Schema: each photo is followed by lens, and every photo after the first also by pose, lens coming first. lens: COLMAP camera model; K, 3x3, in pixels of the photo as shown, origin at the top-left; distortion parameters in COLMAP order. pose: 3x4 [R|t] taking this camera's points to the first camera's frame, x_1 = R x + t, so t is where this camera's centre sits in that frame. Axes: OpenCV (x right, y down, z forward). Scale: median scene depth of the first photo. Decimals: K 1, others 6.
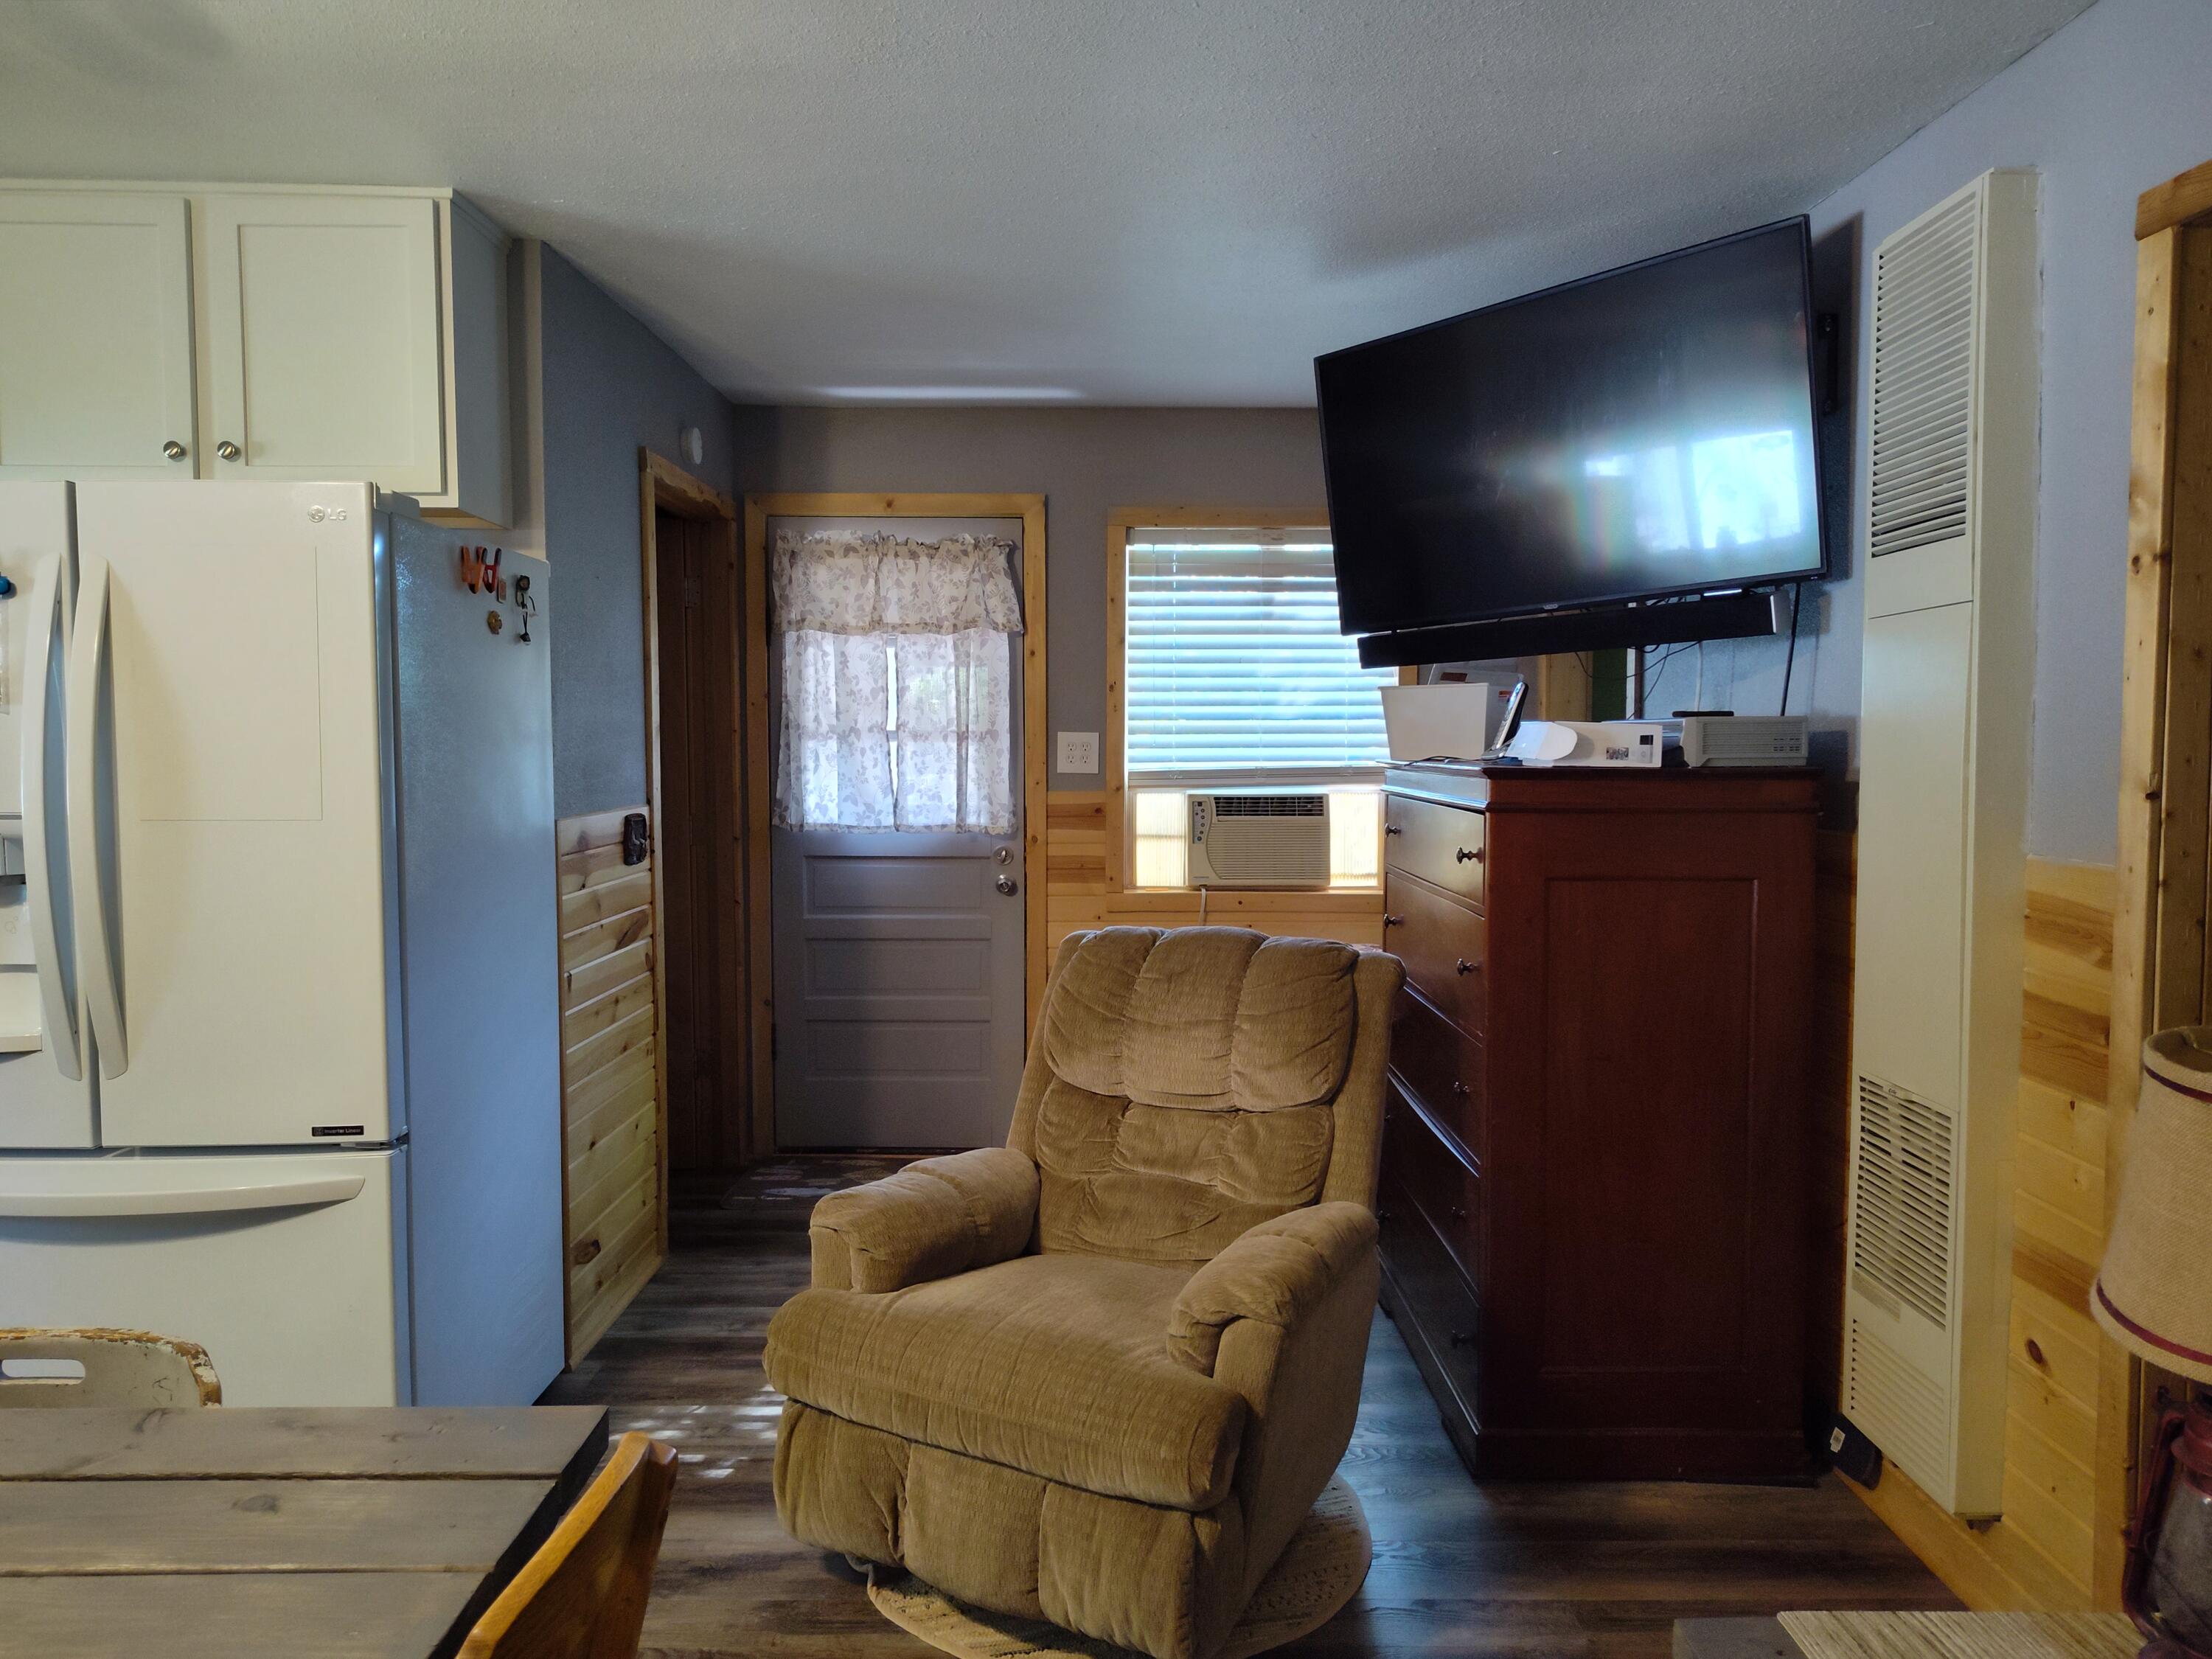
lens RADIAL K [[1485.8, 0, 1107.9], [0, 1485.8, 836.9], [0, 0, 1]] dist [0.041983, -0.049619]
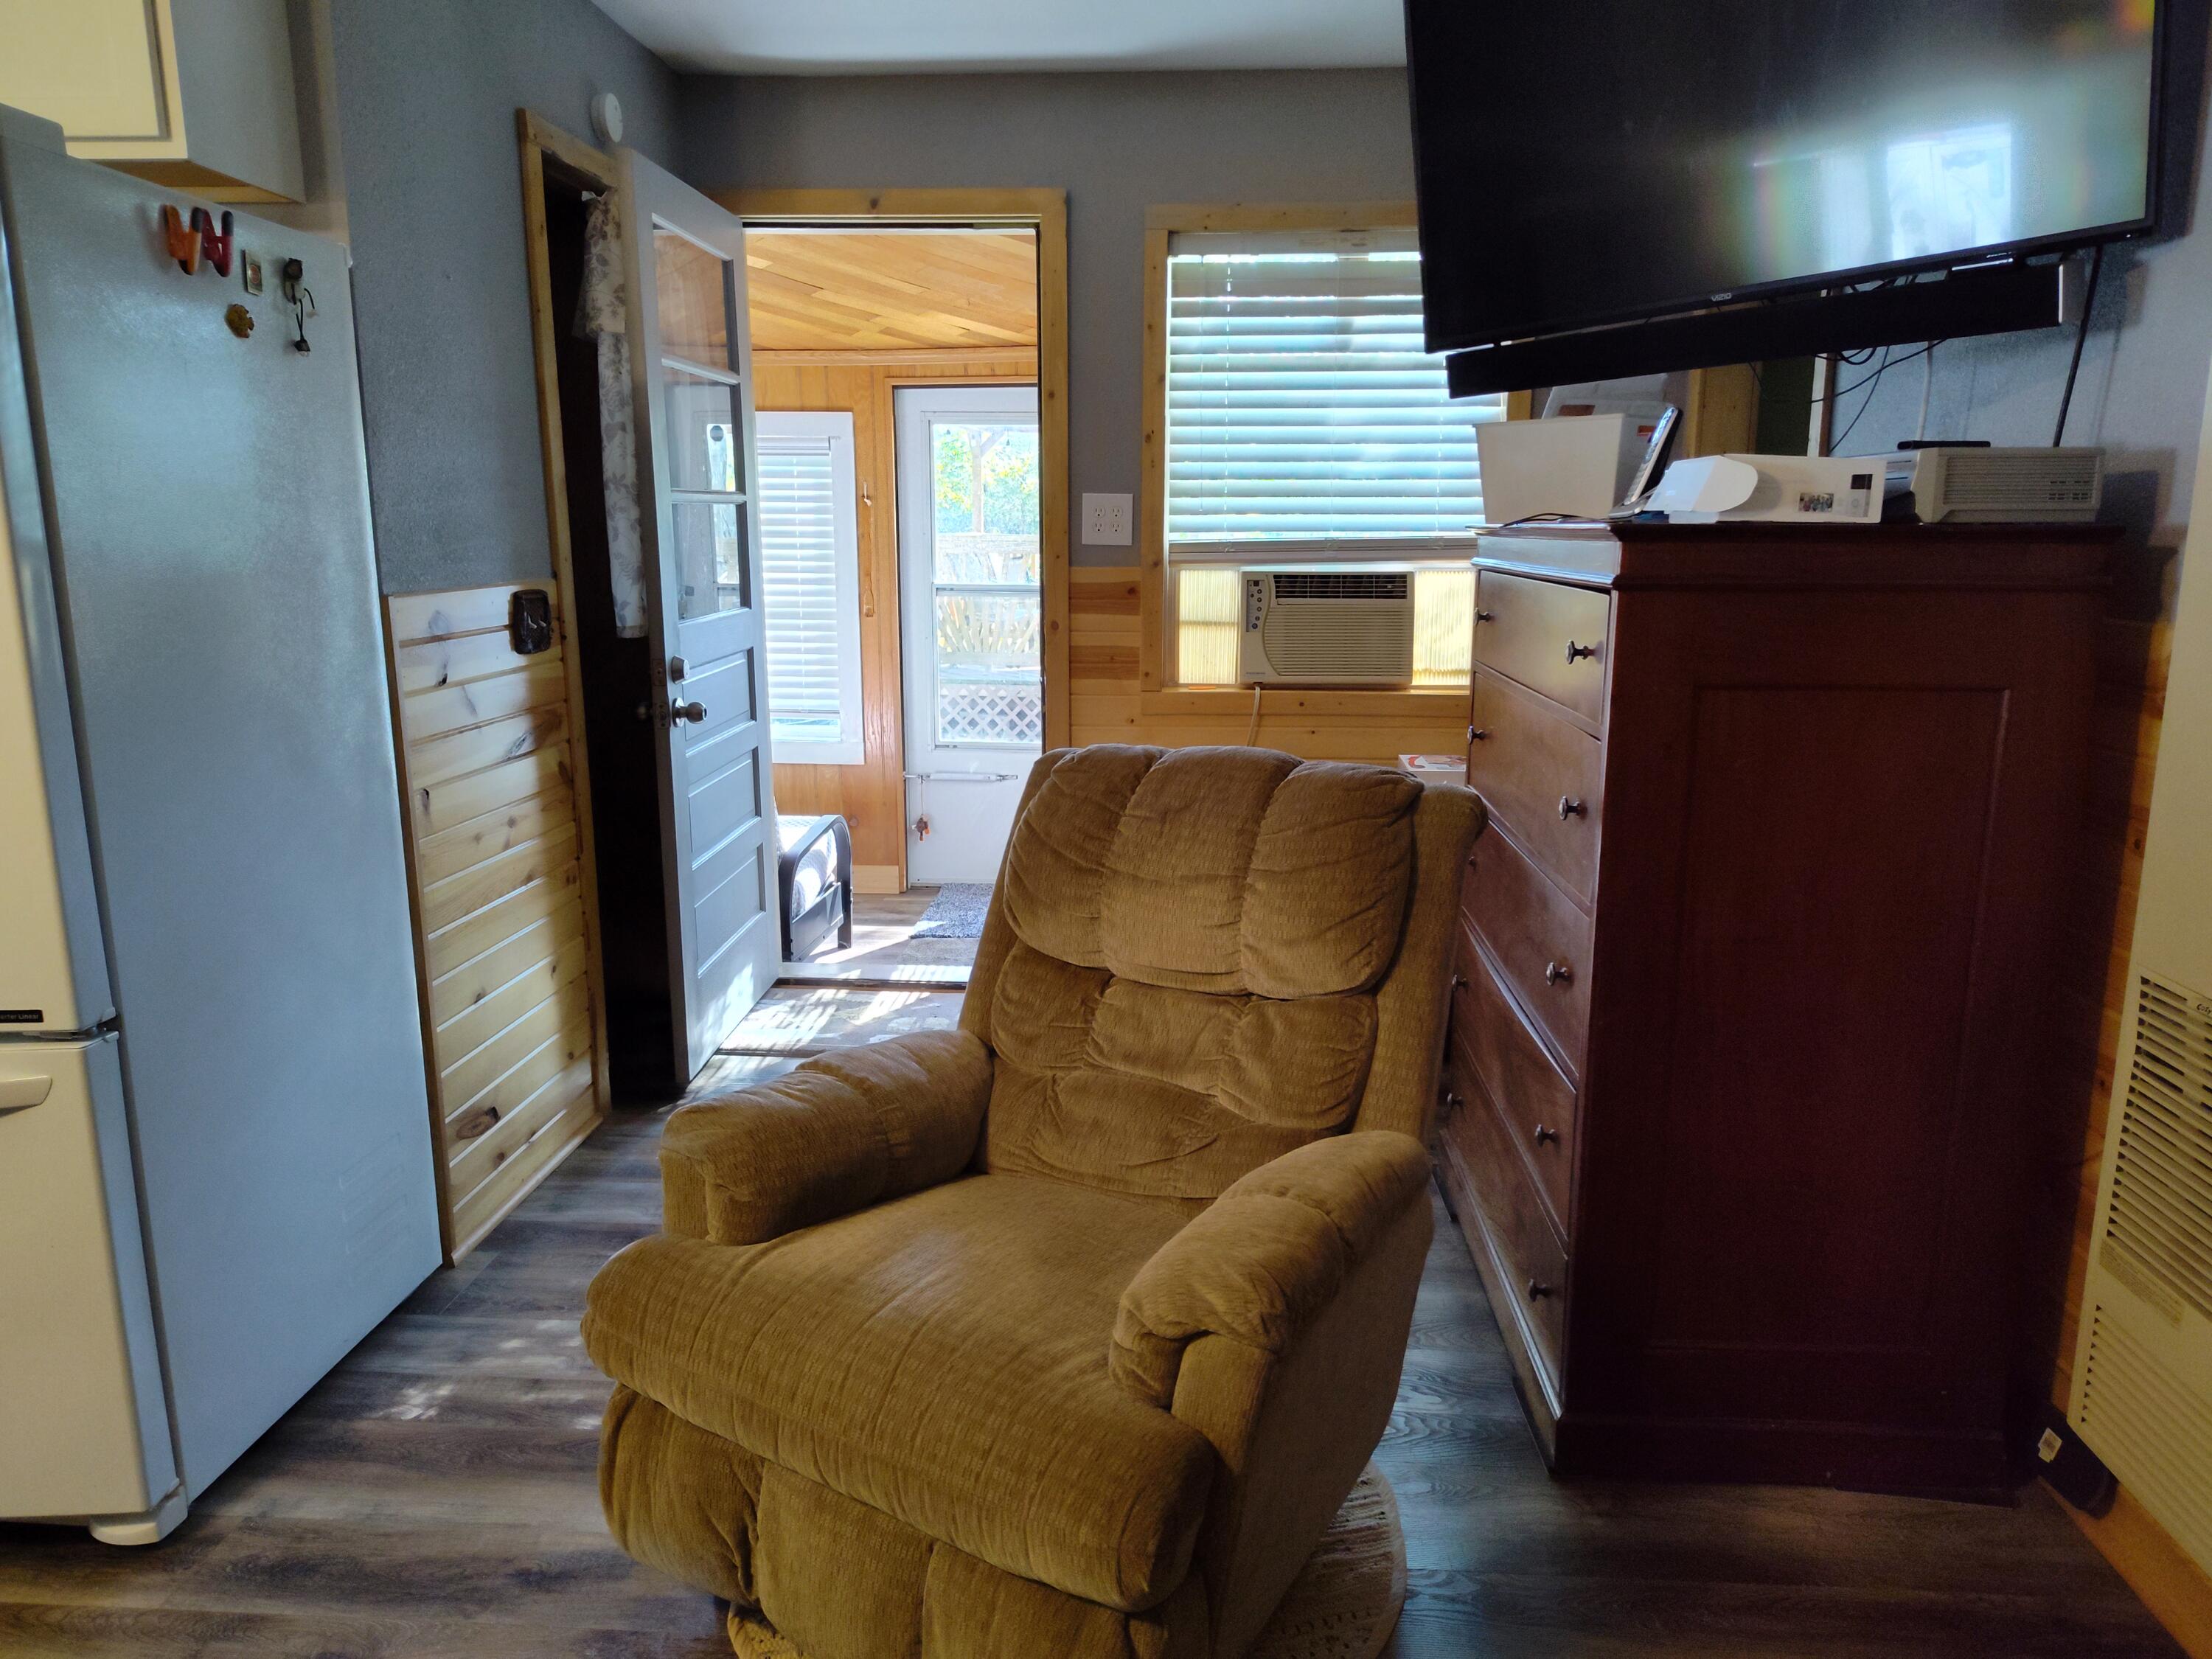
lens RADIAL K [[1485.8, 0, 1109.4], [0, 1485.8, 823.6], [0, 0, 1]] dist [0.033770, -0.036109]
pose [[0.997610, 0.015008, -0.067447, 0.067223], [-0.005820, 0.990909, 0.134408, -0.000729], [0.068851, -0.133695, 0.988628, 0.276884]]
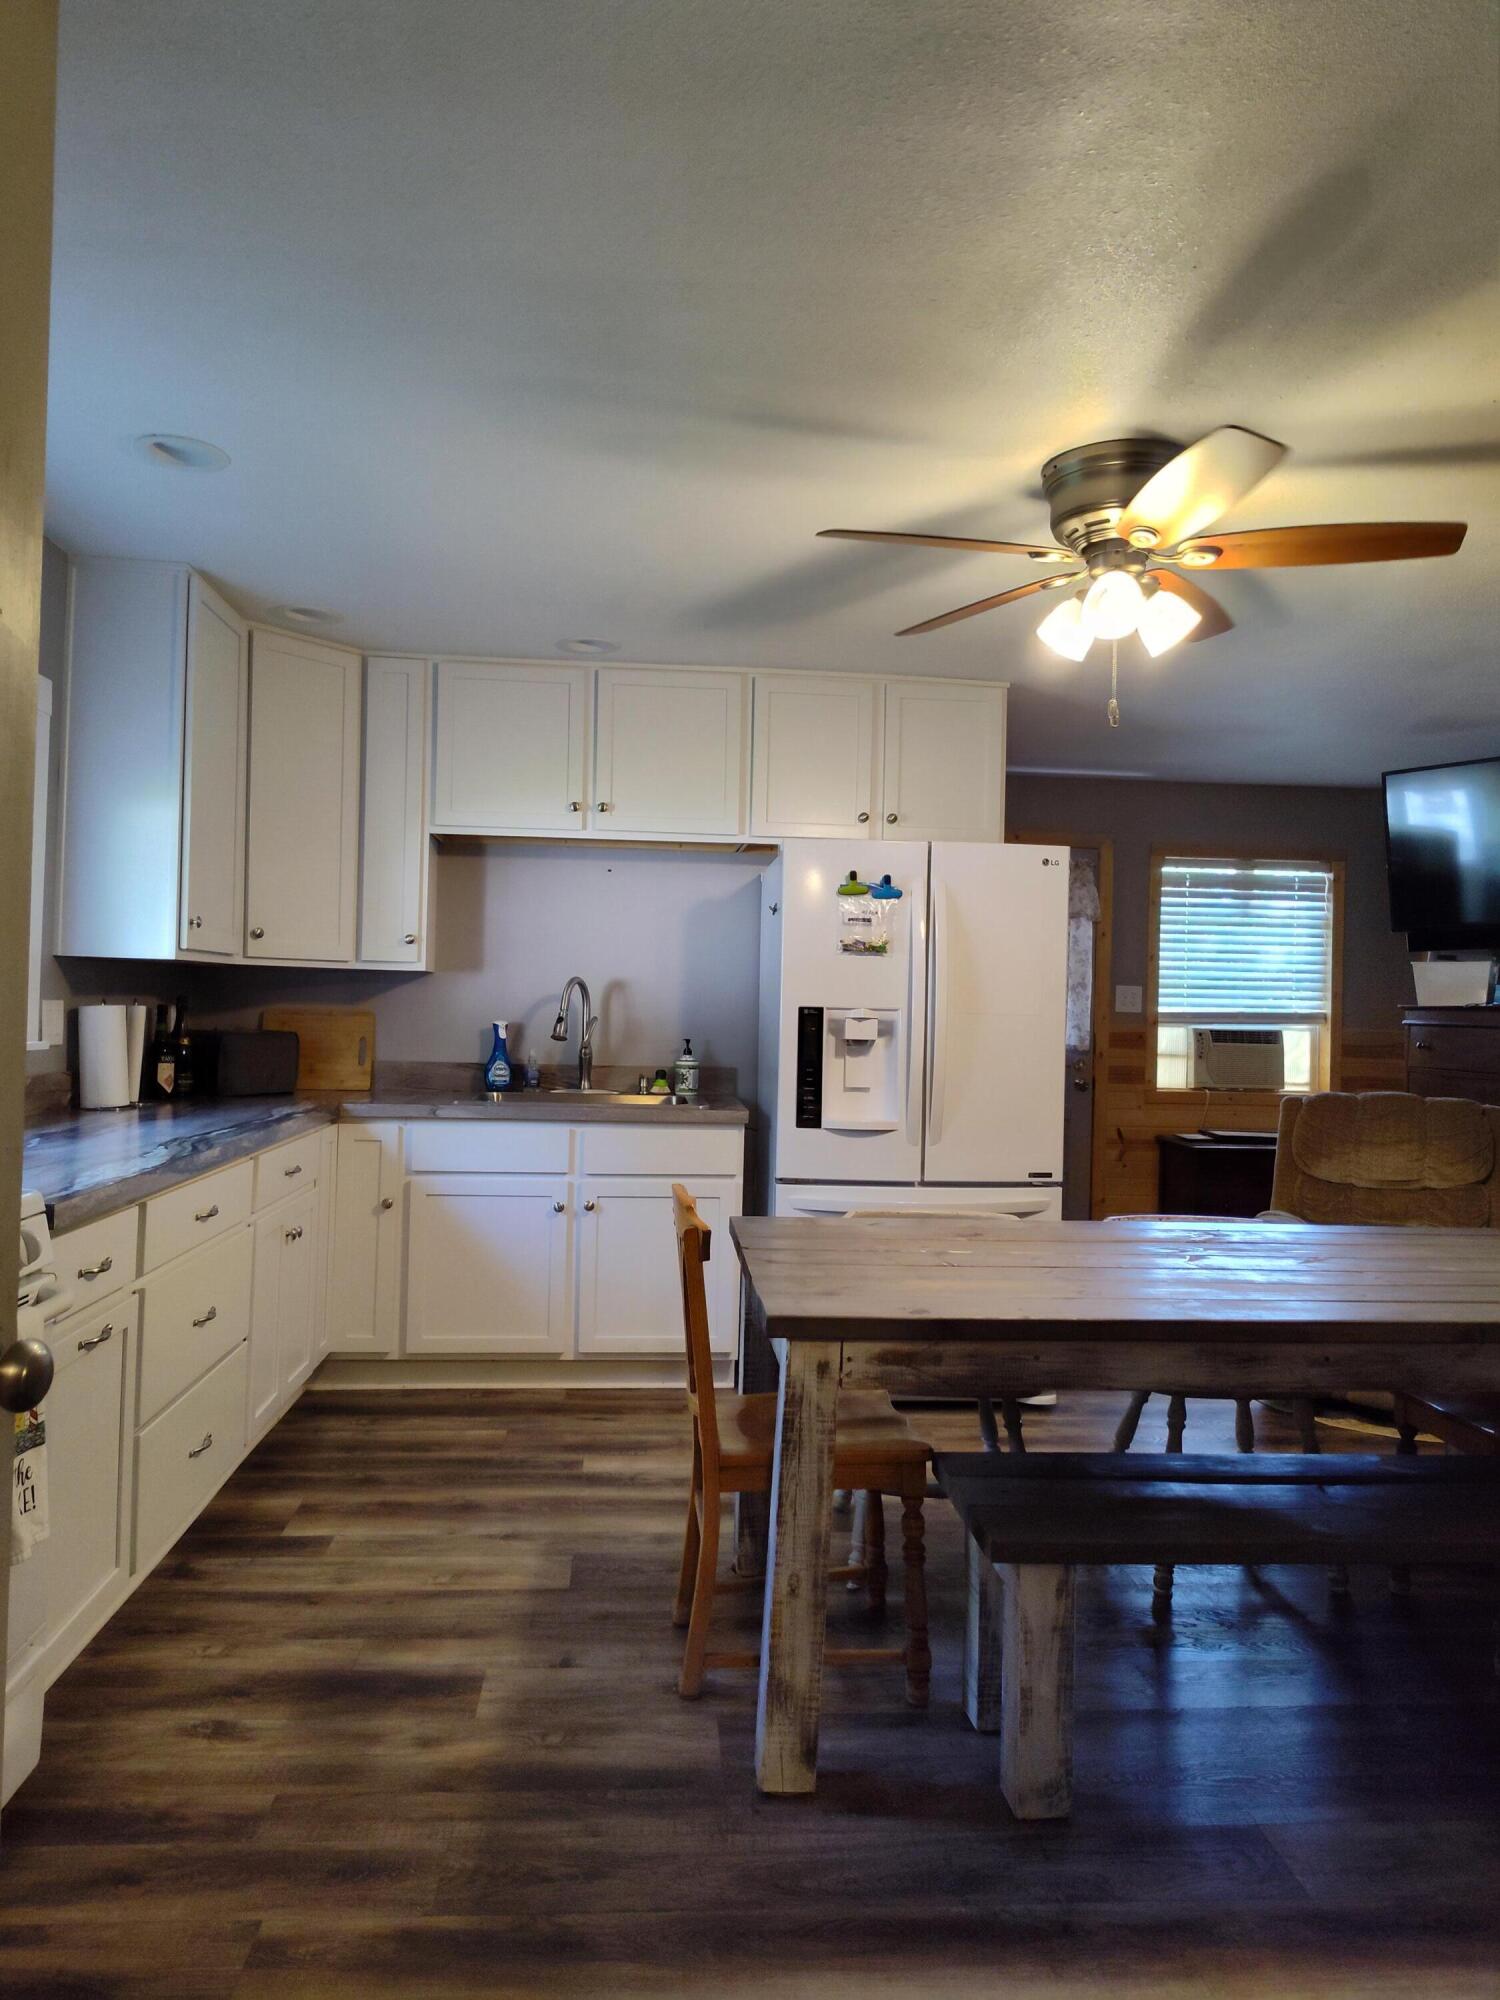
lens RADIAL K [[1352.1, 0, 750.0], [0, 1352.1, 1000.0], [0, 0, 1]] dist [0.030490, -0.033453]
pose [[0.996794, 0.027774, 0.075034, -0.901137], [-0.022714, 0.997463, -0.067471, 0.083989], [-0.076717, 0.065551, 0.994896, -0.646518]]
